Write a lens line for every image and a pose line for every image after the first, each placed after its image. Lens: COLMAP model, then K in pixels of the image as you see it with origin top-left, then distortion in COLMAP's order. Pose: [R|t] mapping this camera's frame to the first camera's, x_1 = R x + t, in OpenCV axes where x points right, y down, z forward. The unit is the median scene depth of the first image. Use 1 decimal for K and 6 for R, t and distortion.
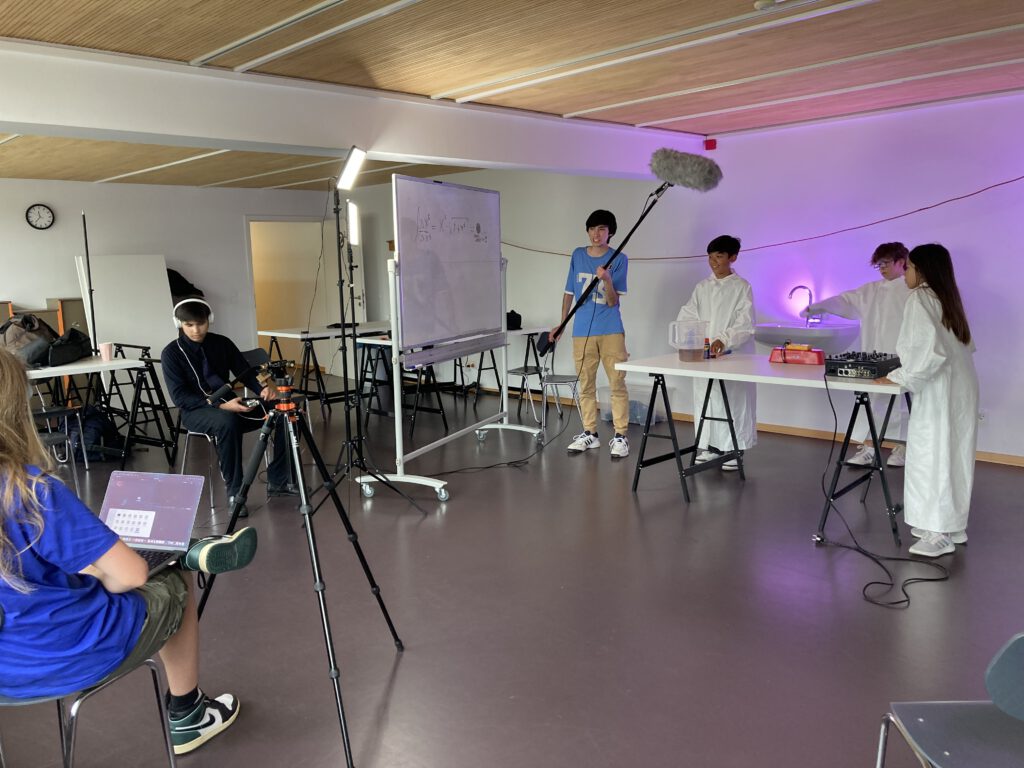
lens RADIAL K [[846.3, 0, 510.2], [0, 846.3, 374.1], [0, 0, 1]] dist [0.063923, -0.000863]
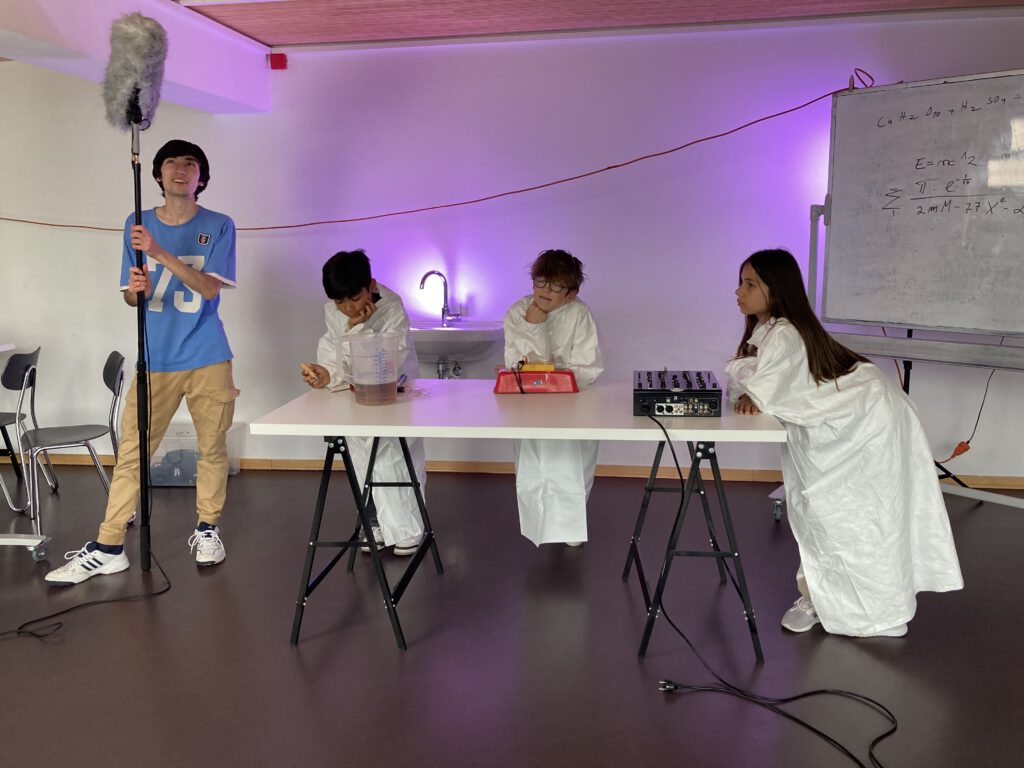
lens RADIAL K [[846.3, 0, 510.2], [0, 846.3, 374.1], [0, 0, 1]] dist [0.063923, -0.000863]
pose [[0.792392, -0.094651, 0.602625, -0.067782], [0.081167, 0.995464, 0.049625, -0.058644], [-0.604589, 0.009591, 0.796480, 0.482988]]
